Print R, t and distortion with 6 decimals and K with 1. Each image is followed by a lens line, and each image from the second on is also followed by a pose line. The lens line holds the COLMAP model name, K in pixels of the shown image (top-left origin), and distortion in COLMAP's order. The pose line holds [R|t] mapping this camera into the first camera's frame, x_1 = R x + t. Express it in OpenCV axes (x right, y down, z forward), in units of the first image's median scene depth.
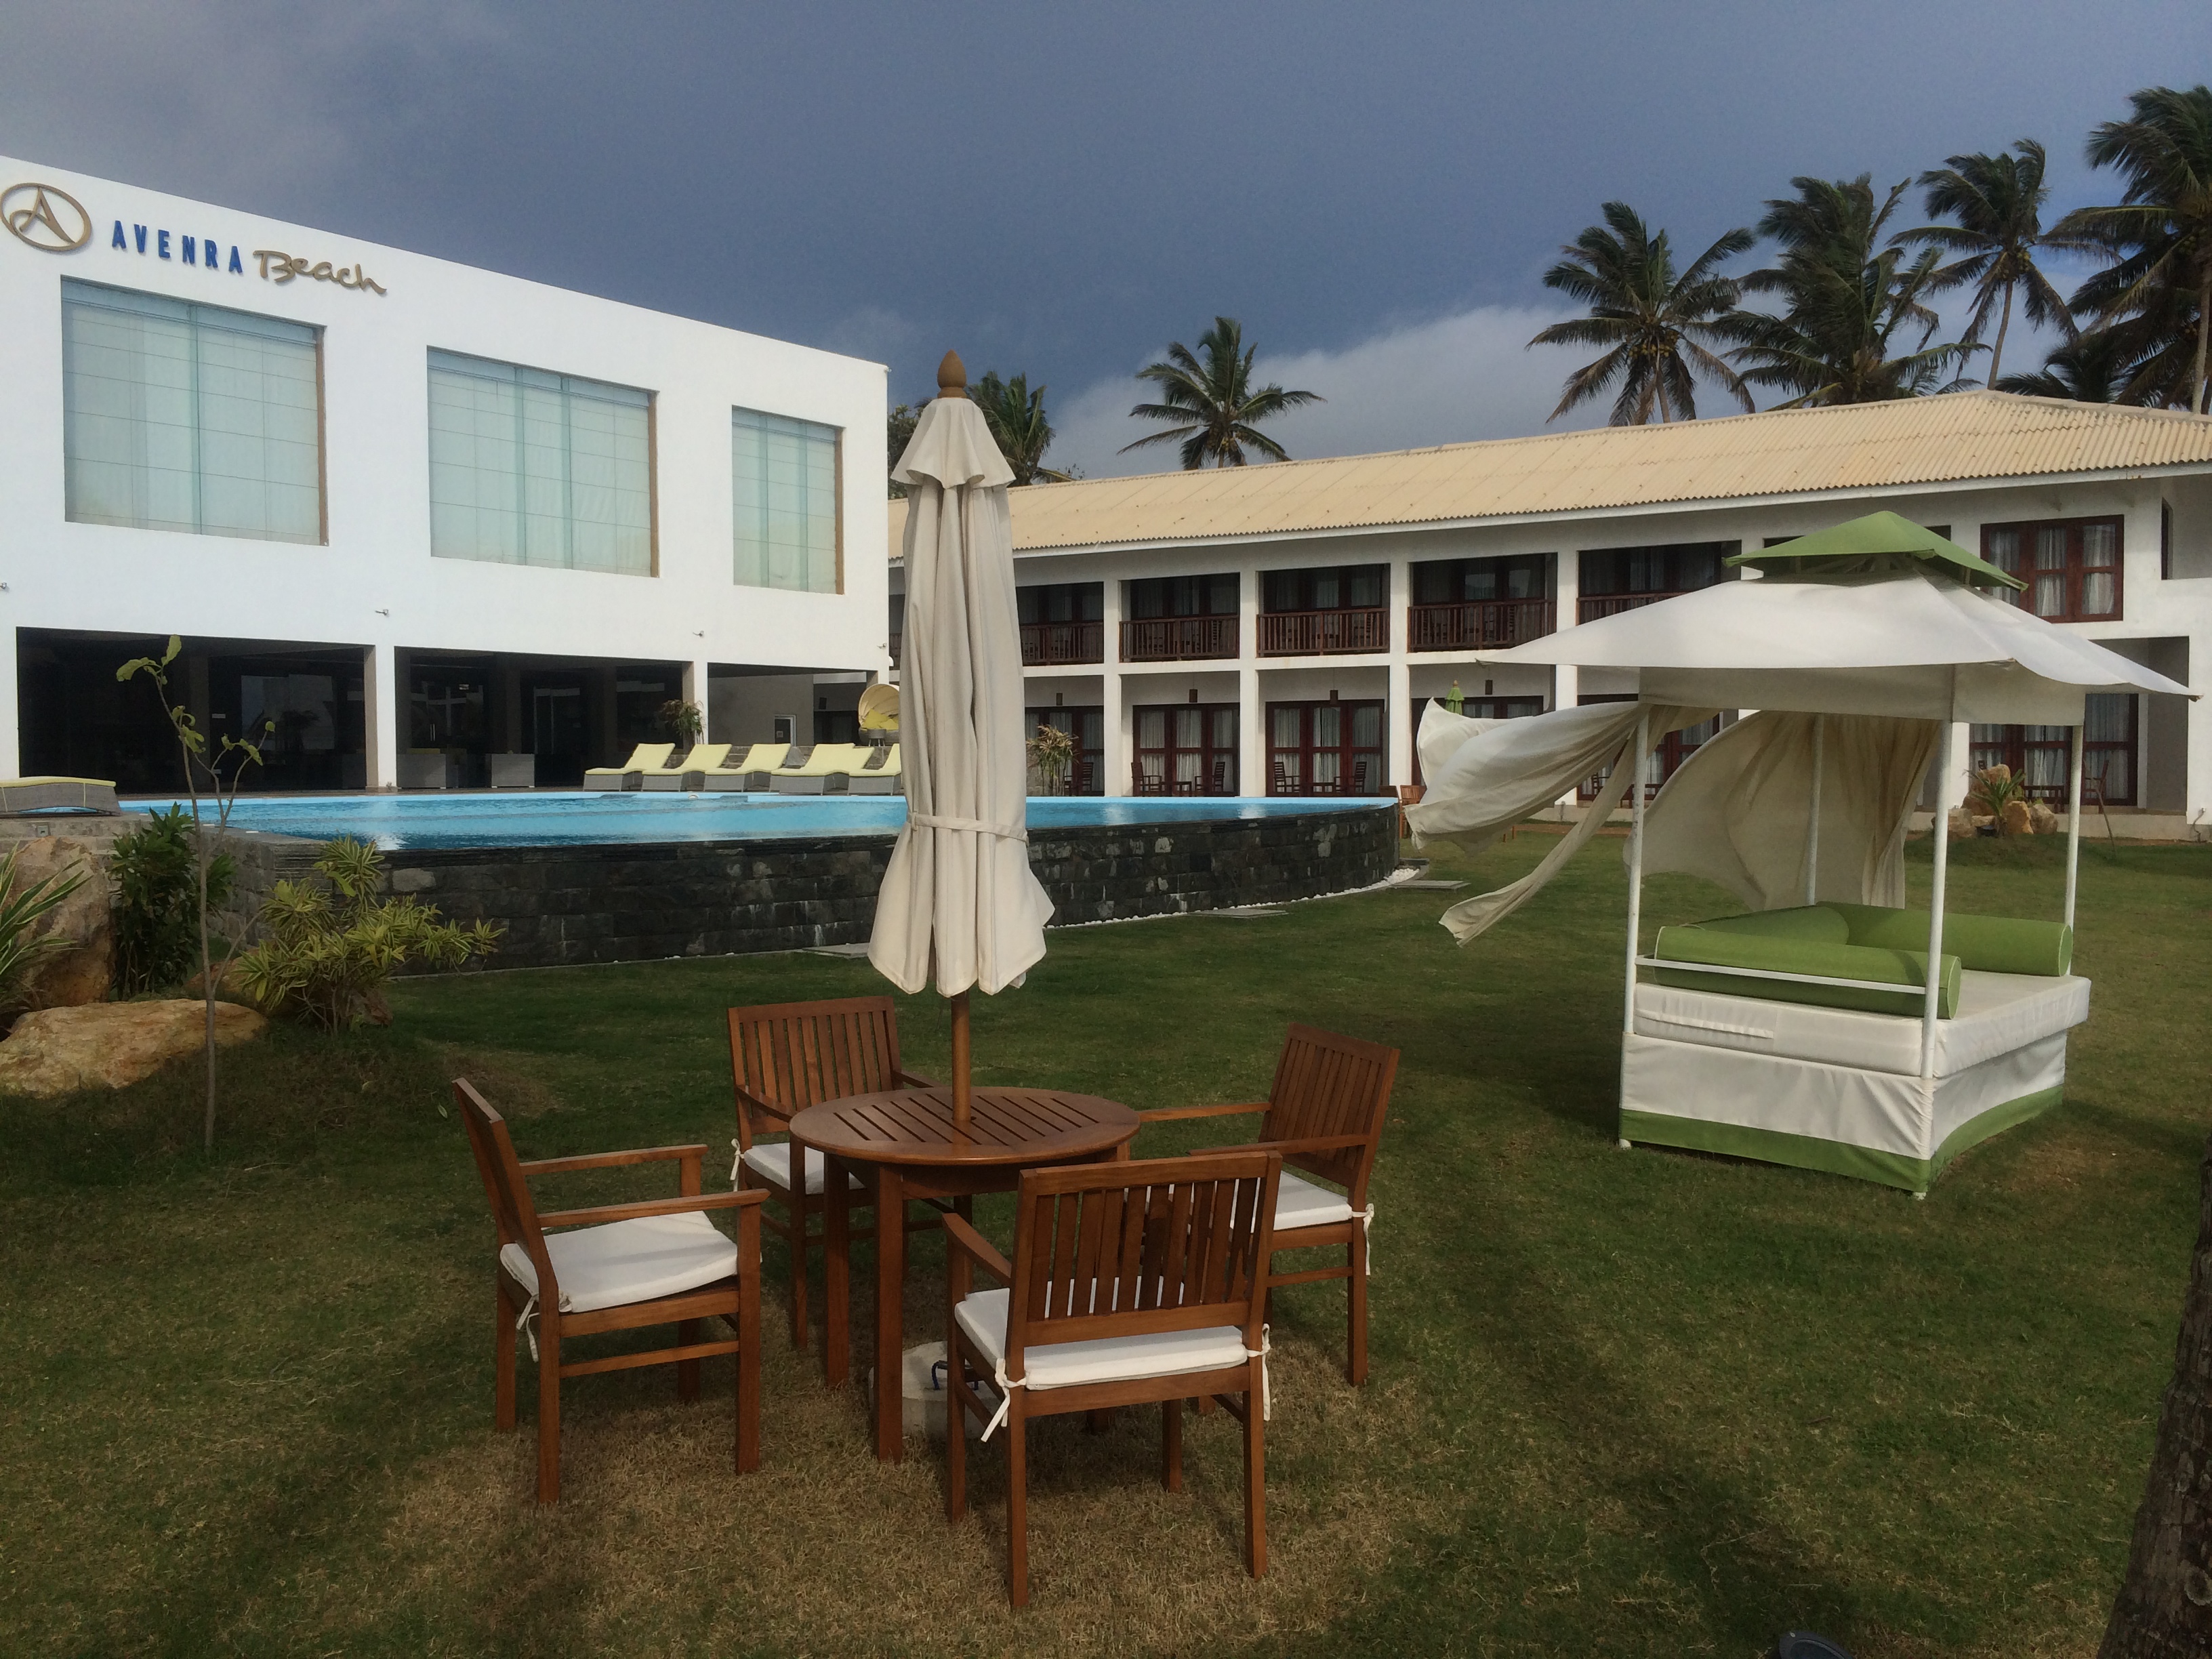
lens RADIAL K [[1902.3, 0, 1090.8], [0, 1902.3, 822.4], [0, 0, 1]] dist [0.072589, -0.093575]
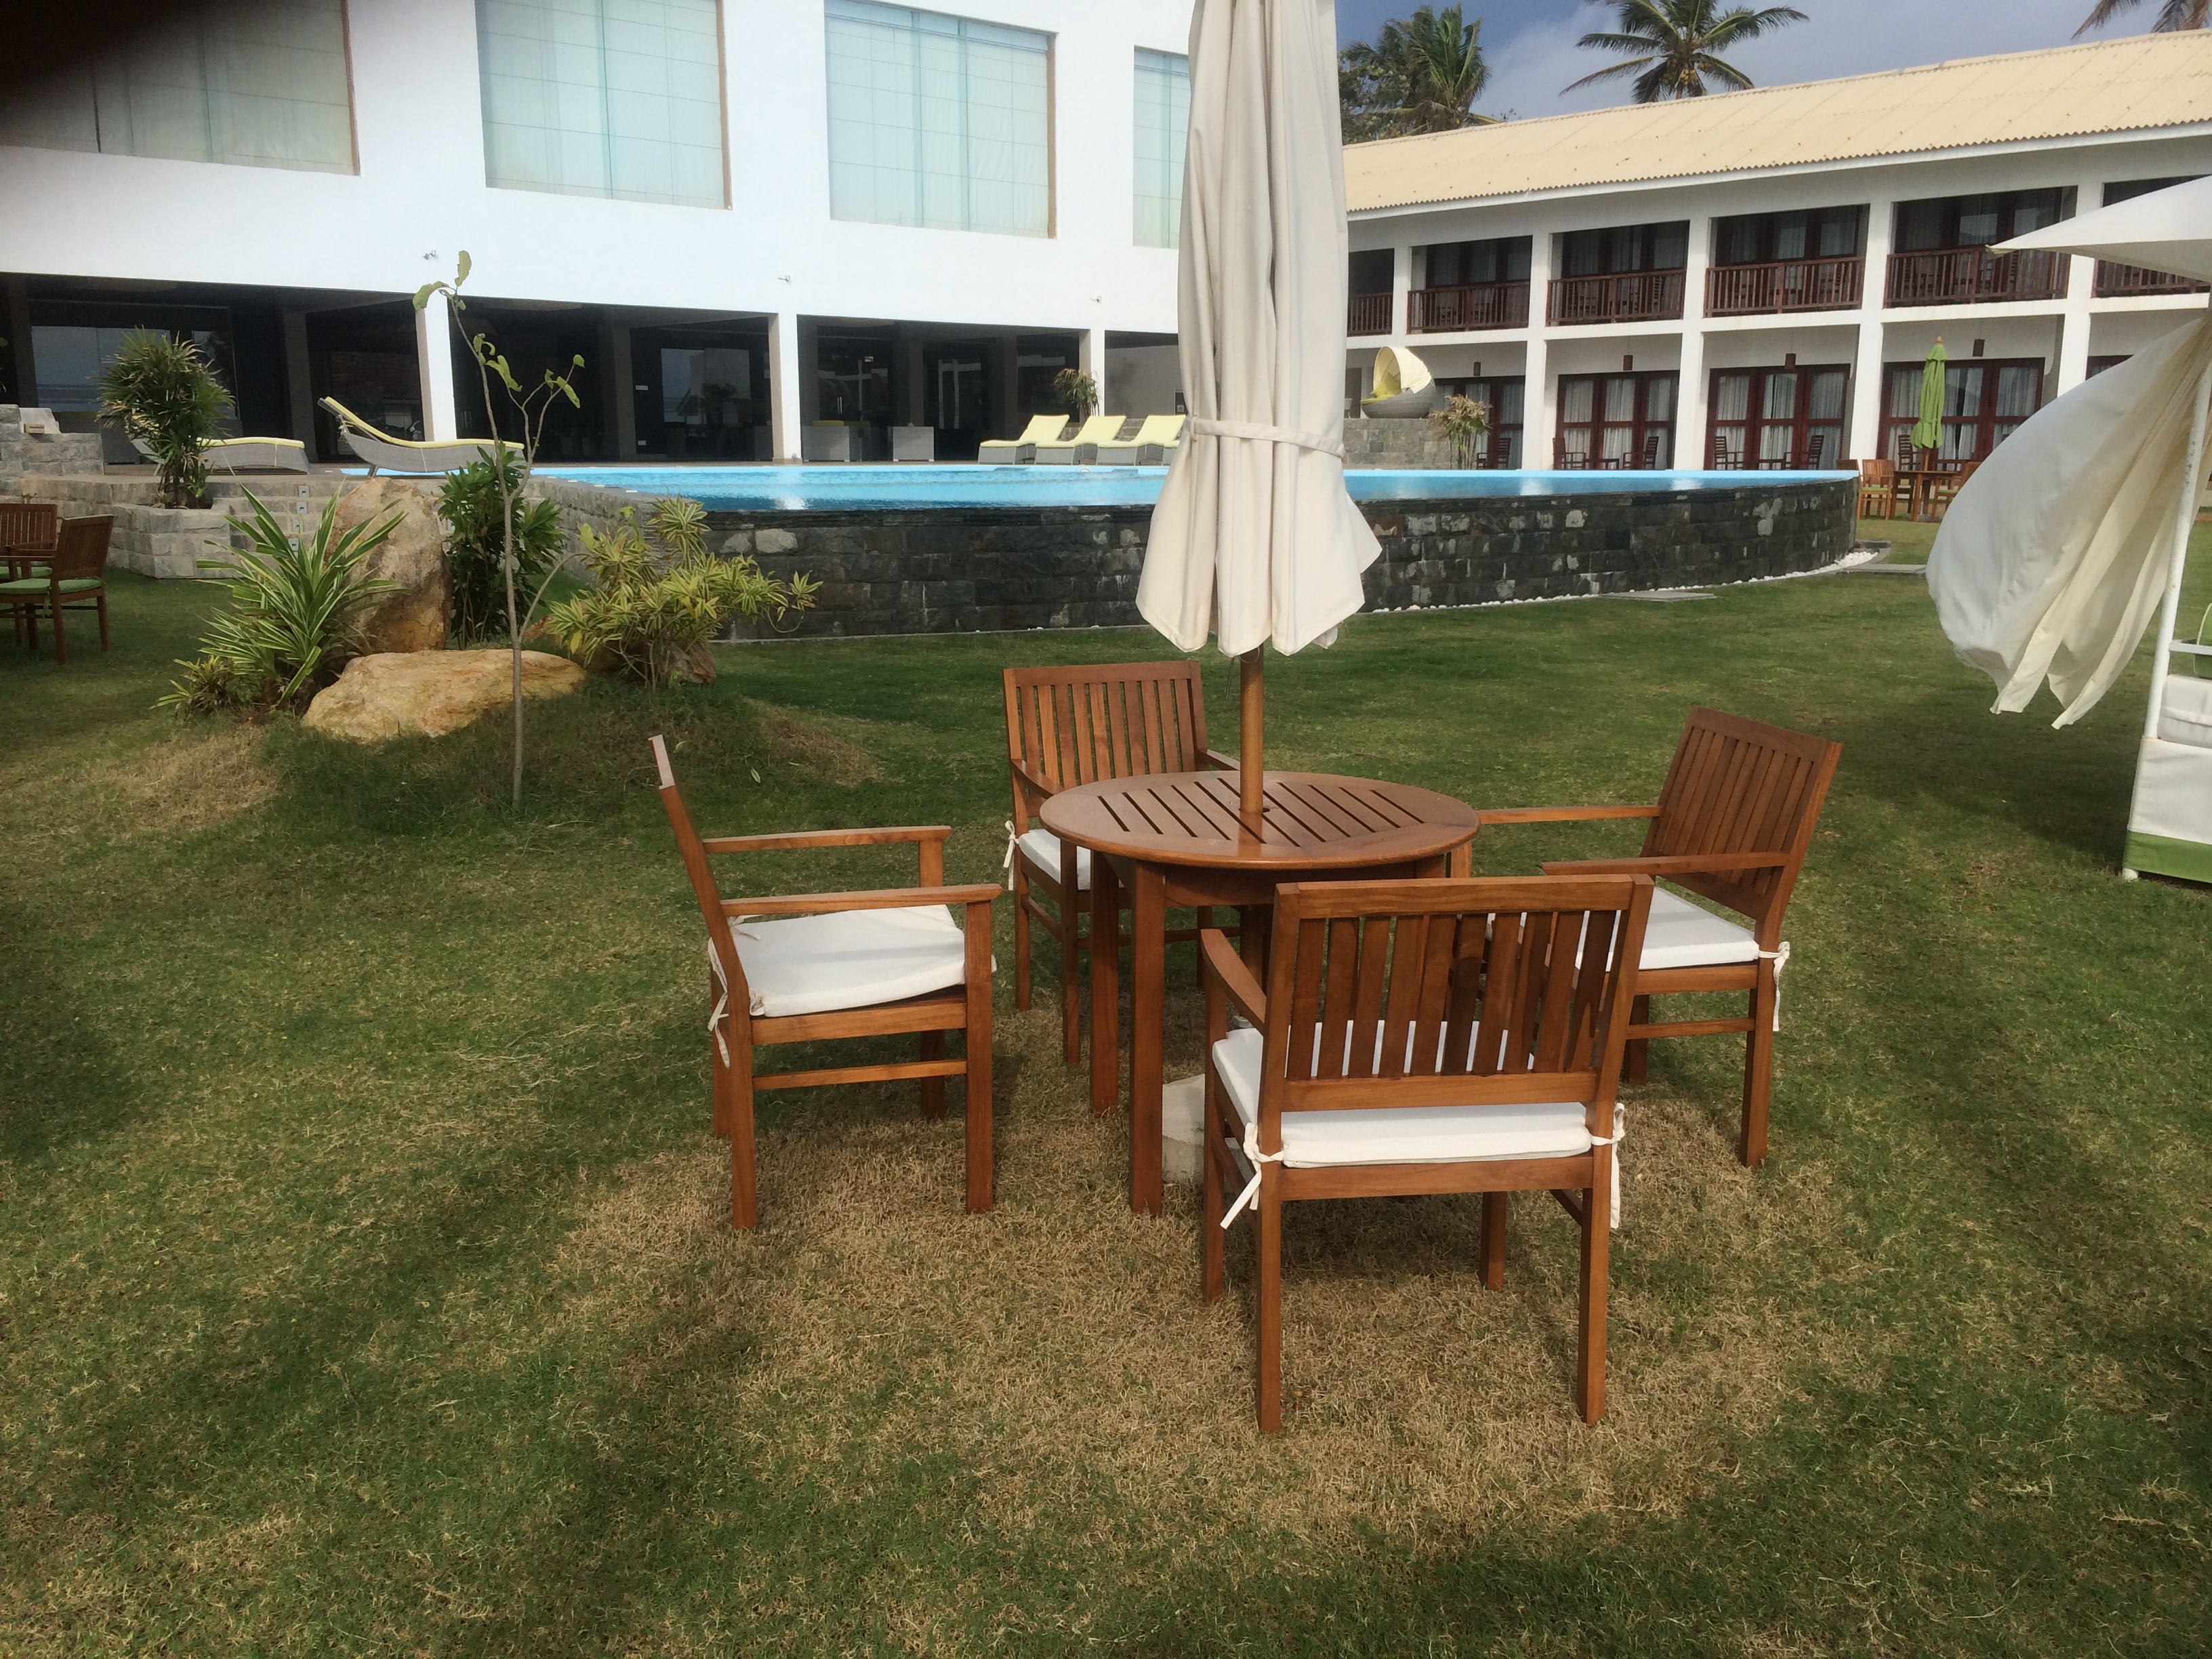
lens RADIAL K [[1902.3, 0, 1089.8], [0, 1902.3, 814.6], [0, 0, 1]] dist [0.072589, -0.093575]
pose [[0.976918, 0.043998, -0.209033, 0.005629], [-0.010252, 0.987088, 0.159851, 0.005037], [0.213367, -0.154018, 0.964755, 0.035785]]
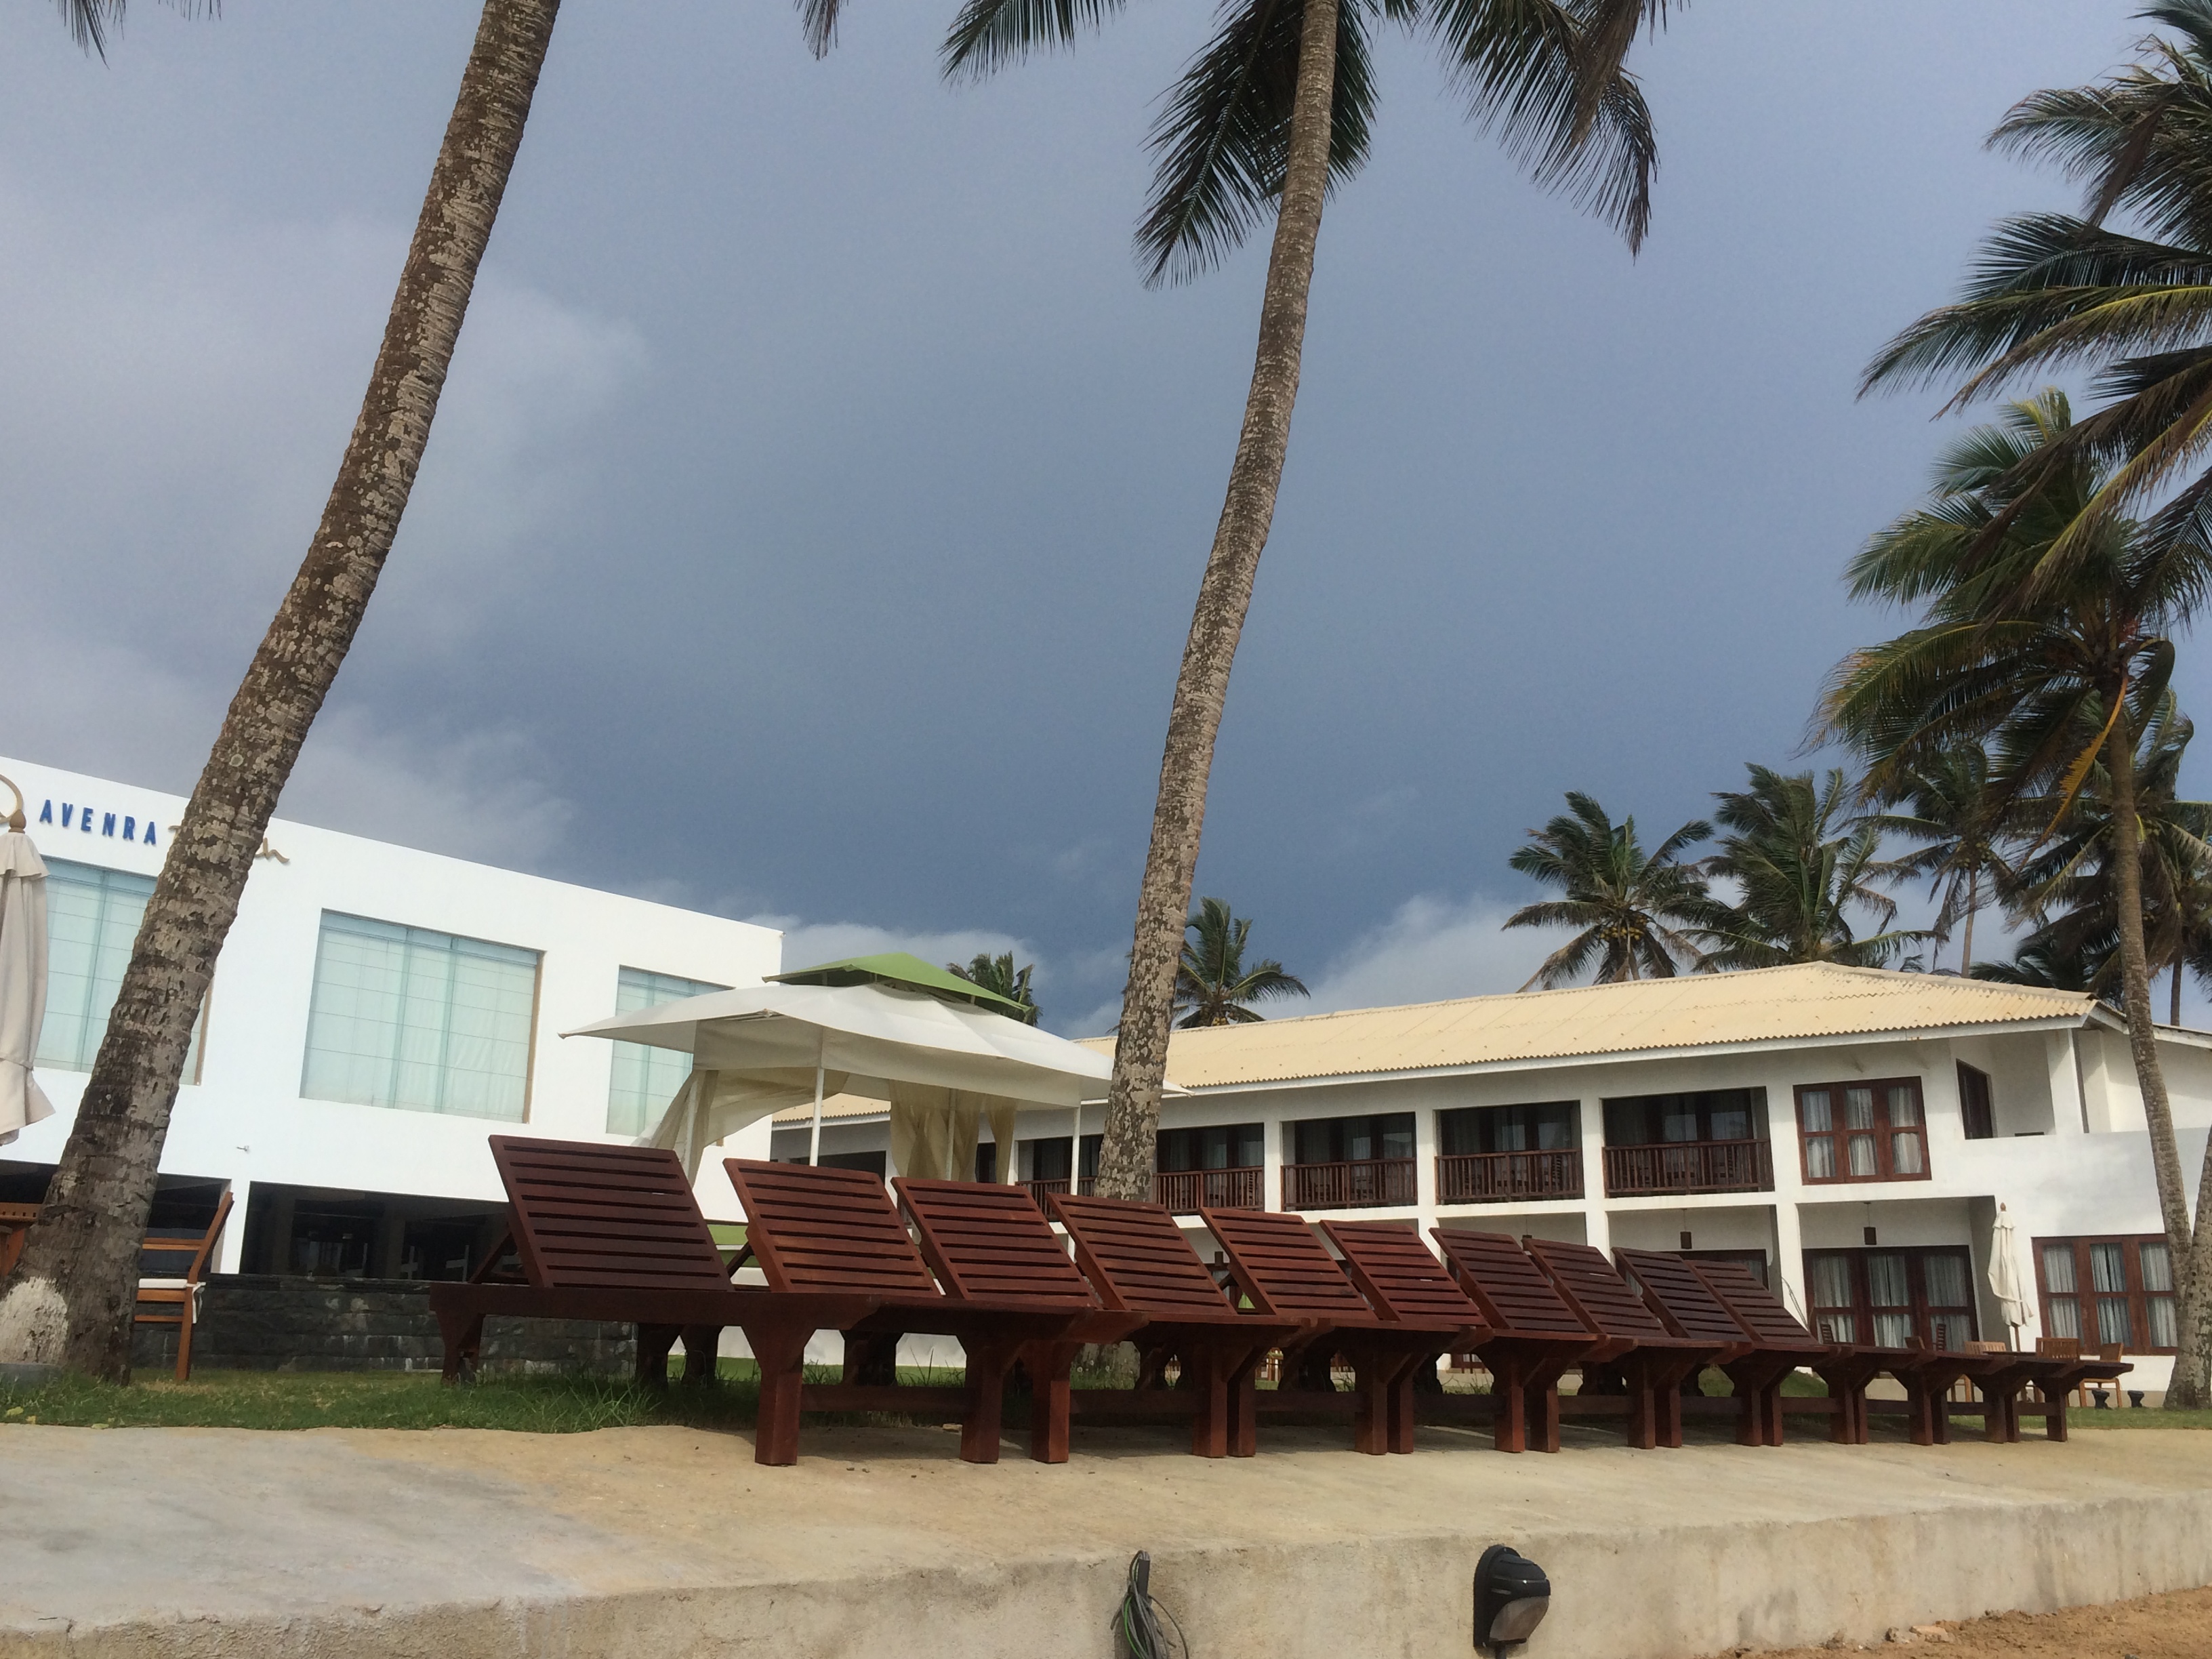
lens RADIAL K [[2098.5, 0, 1097.5], [0, 2098.5, 816.6], [0, 0, 1]] dist [0.053265, 0.000000]
pose [[0.998208, 0.001037, -0.059825, 0.188350], [-0.018943, 0.953893, -0.299548, 0.062848], [0.056756, 0.300145, 0.952204, -0.161823]]
